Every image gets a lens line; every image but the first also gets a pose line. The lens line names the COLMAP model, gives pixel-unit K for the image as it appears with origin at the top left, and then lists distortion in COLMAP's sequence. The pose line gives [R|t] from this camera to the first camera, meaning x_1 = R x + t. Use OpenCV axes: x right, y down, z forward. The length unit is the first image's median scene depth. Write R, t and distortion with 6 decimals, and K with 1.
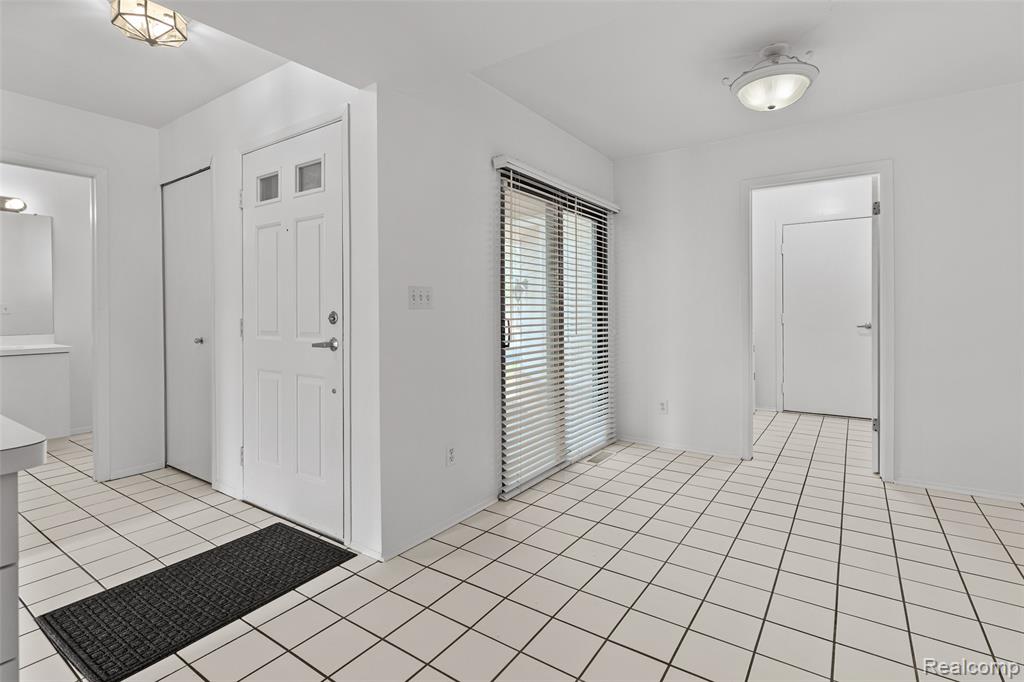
lens RADIAL K [[488.9, 0, 510.0], [0, 488.9, 312.8], [0, 0, 1]] dist [0.002948, 0.000314]
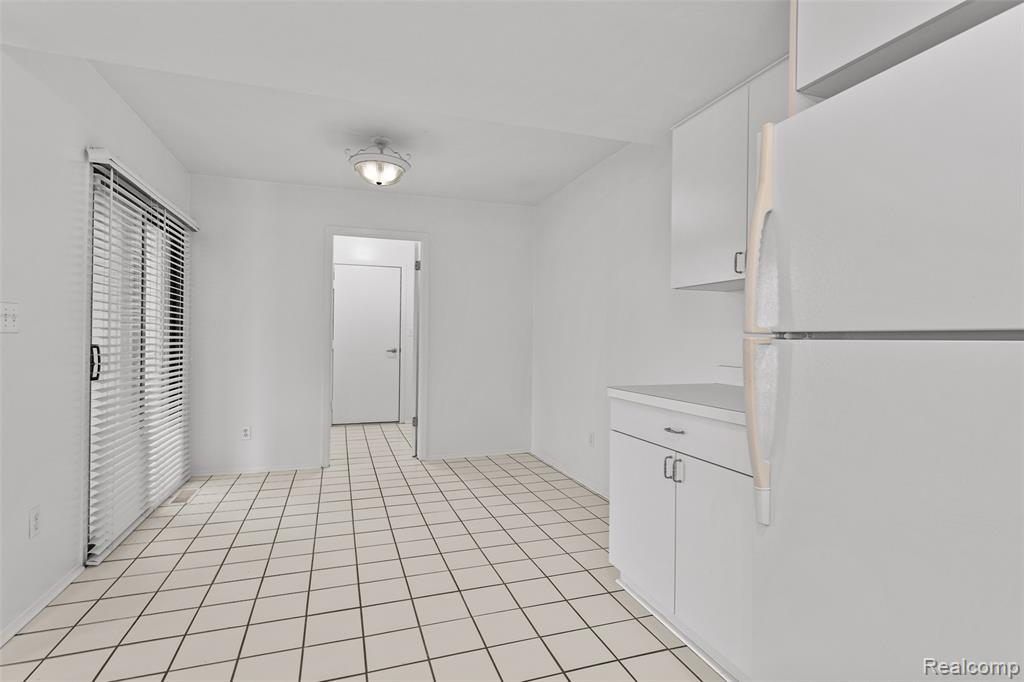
lens RADIAL K [[501.6, 0, 512.0], [0, 501.6, 341.0], [0, 0, 1]] dist [-0.000423, -0.000087]
pose [[0.586897, 0.005702, 0.809642, -0.279066], [-0.008202, 0.999966, -0.001097, -0.000050], [-0.809620, -0.005997, 0.586923, -0.062871]]
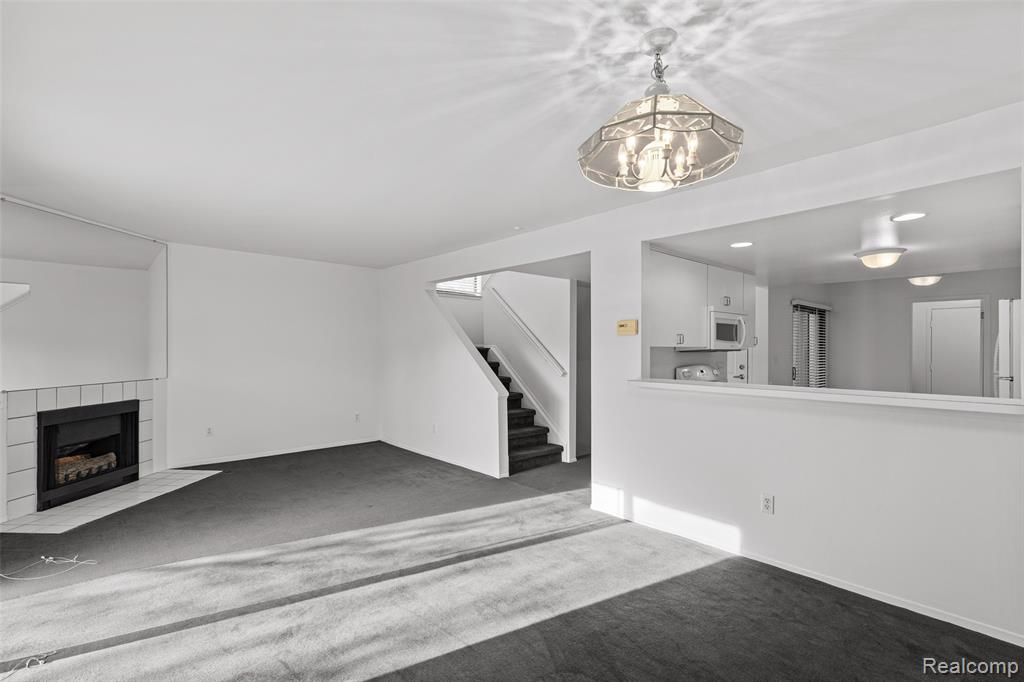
lens RADIAL K [[471.9, 0, 509.7], [0, 471.9, 352.0], [0, 0, 1]] dist [-0.019159, 0.000079]
pose [[0.971973, 0.008197, -0.234950, -0.804691], [-0.008176, 0.999966, 0.001062, -0.053316], [0.234950, 0.000889, 0.972007, -1.507209]]
